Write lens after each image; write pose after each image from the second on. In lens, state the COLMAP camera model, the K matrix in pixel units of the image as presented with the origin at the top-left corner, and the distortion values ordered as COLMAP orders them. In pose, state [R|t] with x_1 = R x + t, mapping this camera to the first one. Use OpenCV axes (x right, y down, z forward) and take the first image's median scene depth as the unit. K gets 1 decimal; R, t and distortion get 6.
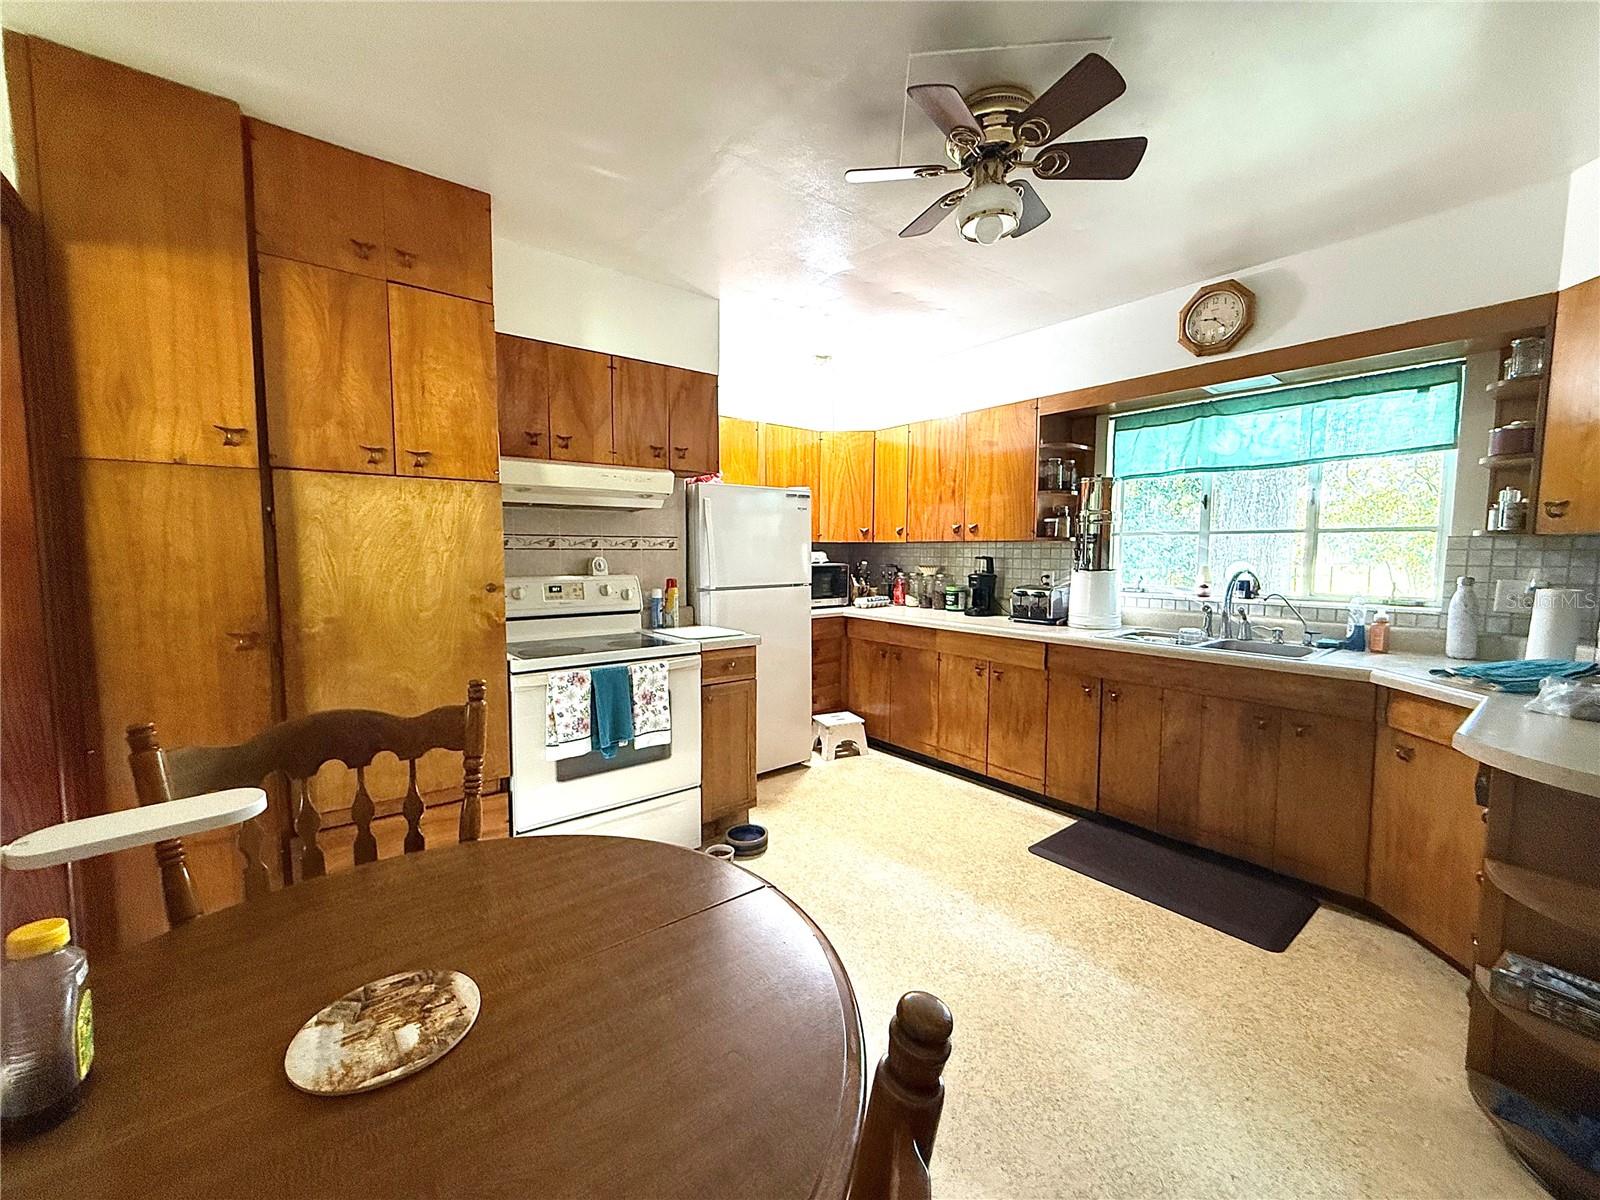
lens RADIAL K [[640.0, 0, 792.6], [0, 640.0, 594.2], [0, 0, 1]] dist [0.000390, -0.000027]
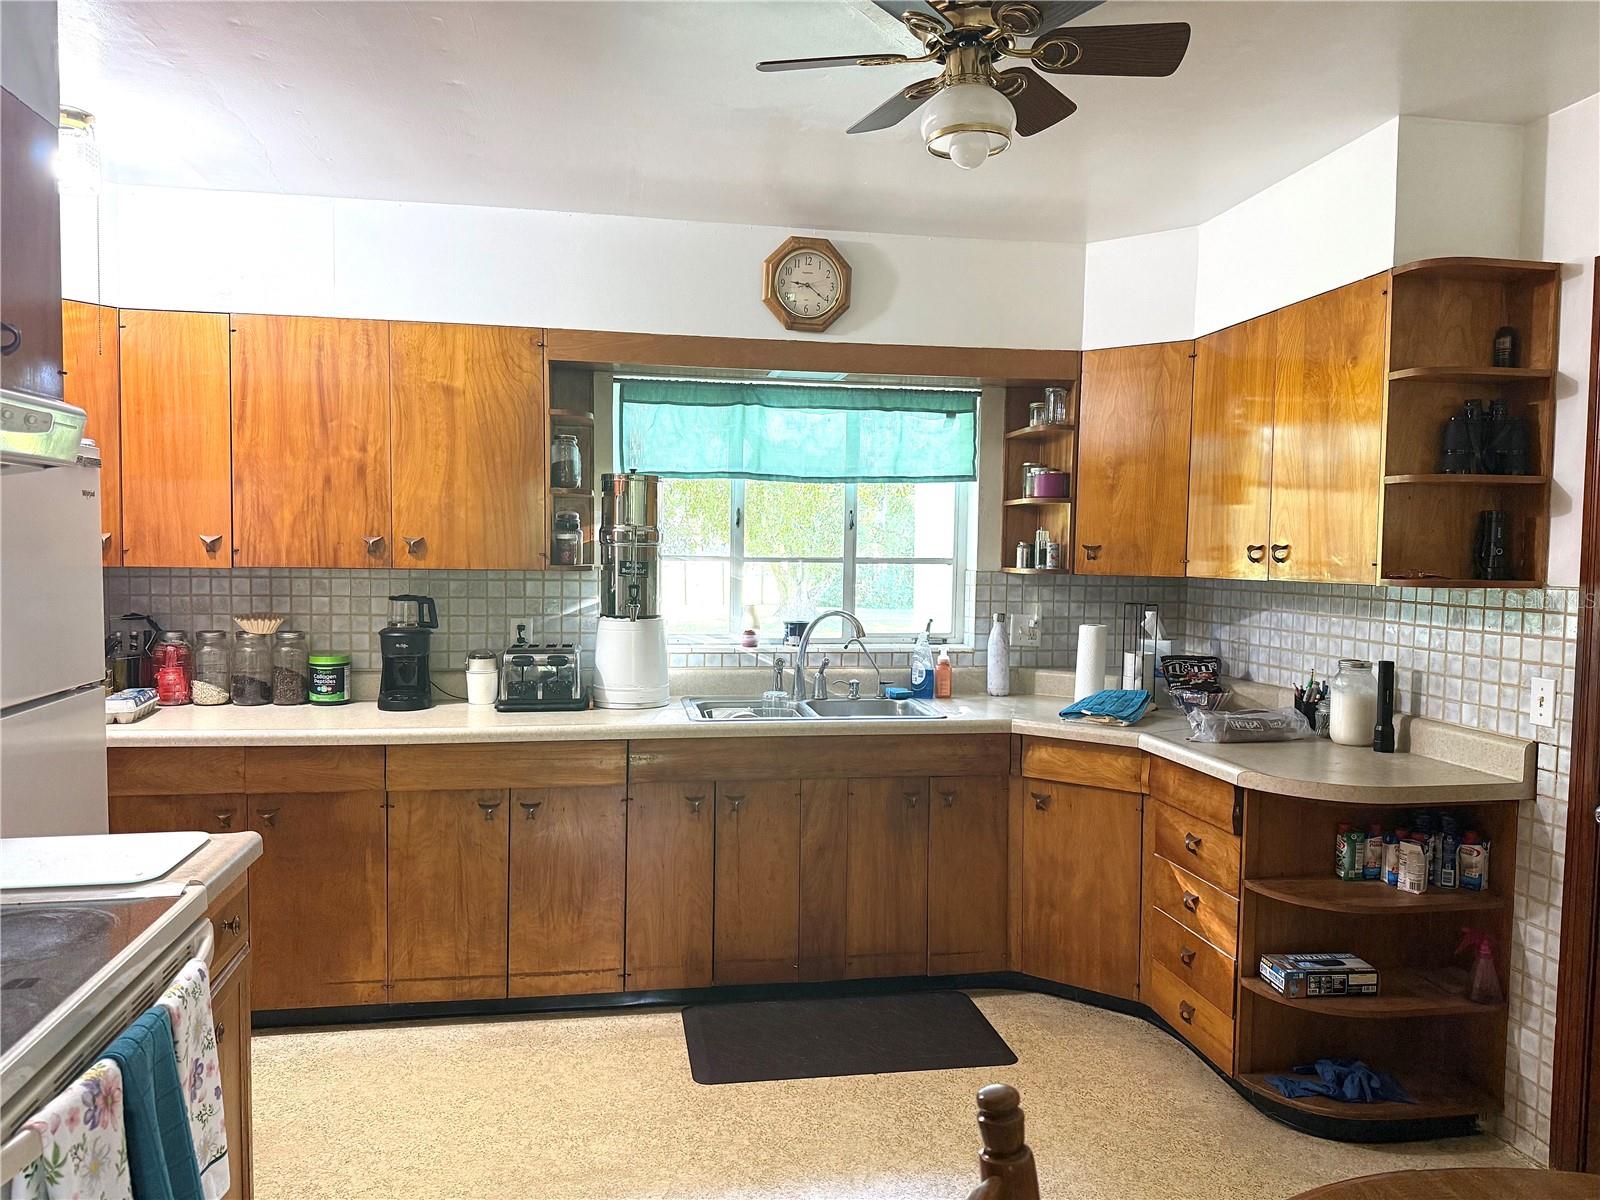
lens RADIAL K [[1095.6, 0, 800.0], [0, 1095.6, 600.0], [0, 0, 1]] dist [0.105838, -0.171819]
pose [[0.480453, -0.036592, 0.876257, -0.467095], [0.050884, 0.998609, 0.013801, -0.068176], [-0.875543, 0.037957, 0.481647, 0.357972]]
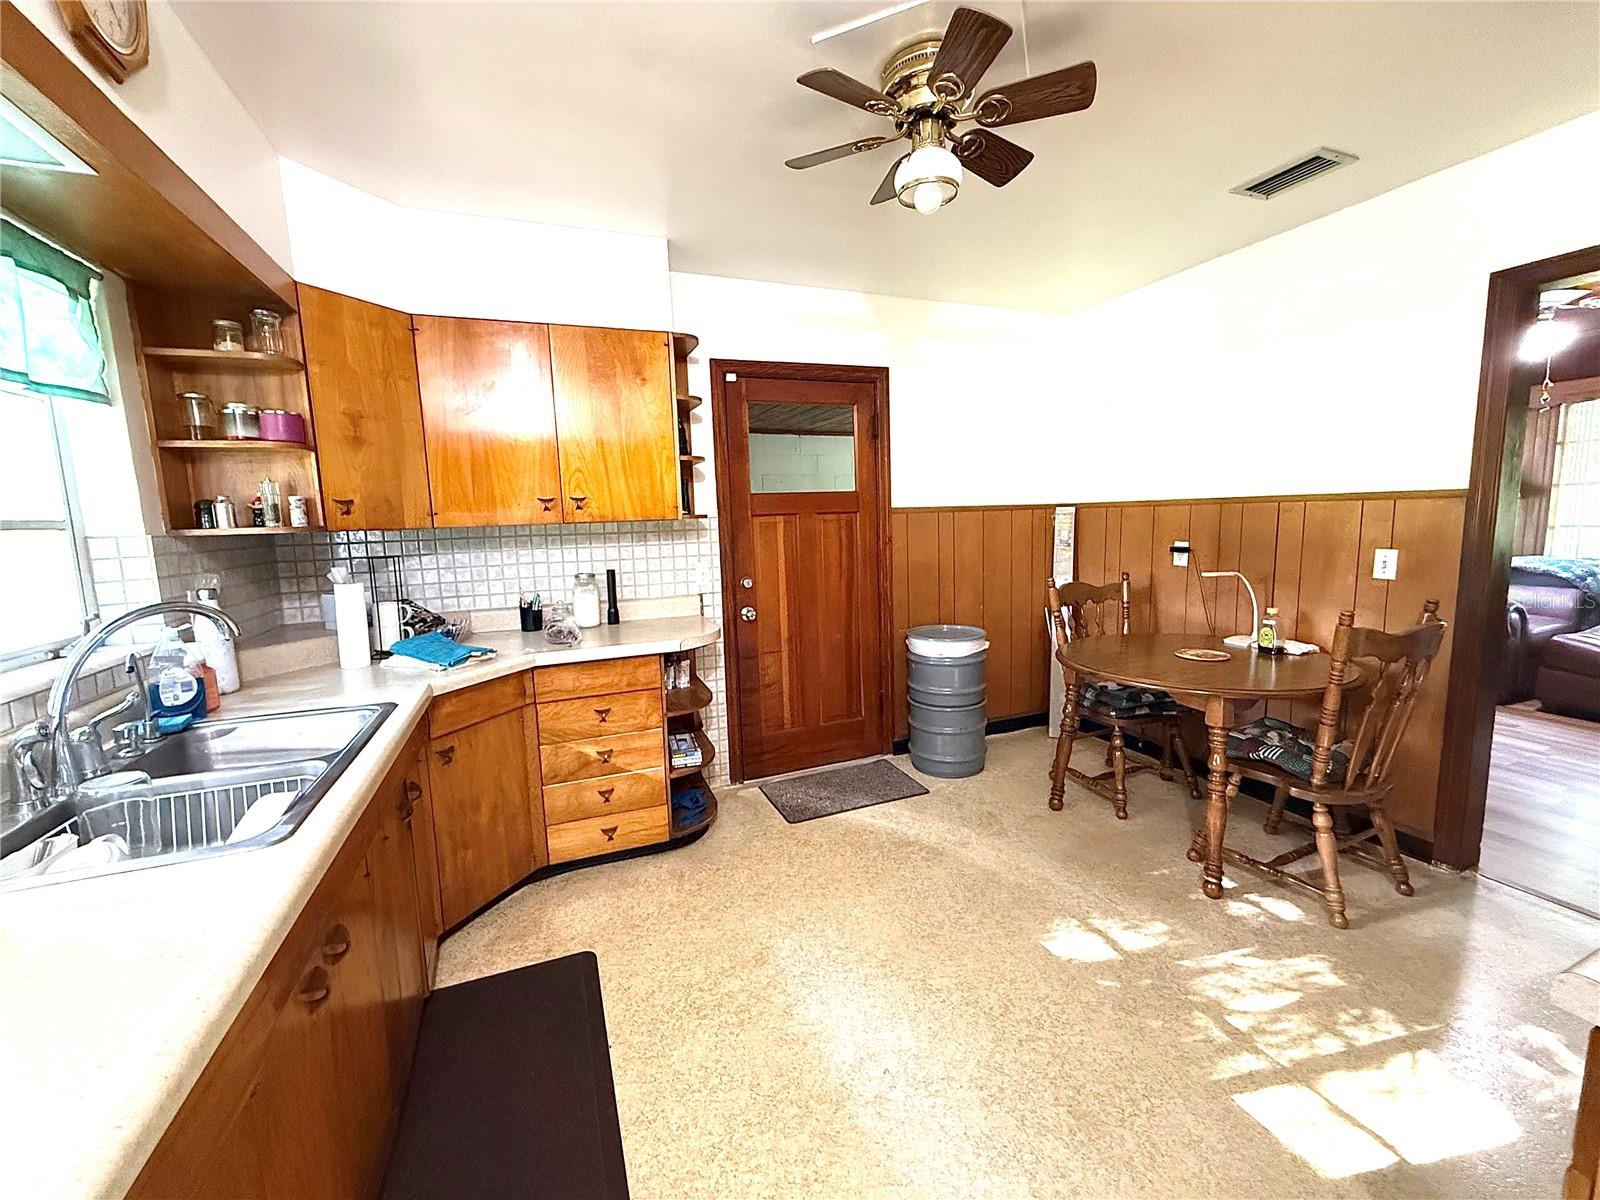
lens RADIAL K [[640.0, 0, 792.6], [0, 640.0, 594.2], [0, 0, 1]] dist [0.000390, -0.000027]
pose [[-0.957244, -0.012548, 0.289010, 0.097451], [0.046040, 0.979717, 0.195025, -0.107037], [-0.285595, 0.199992, -0.937251, 1.154390]]
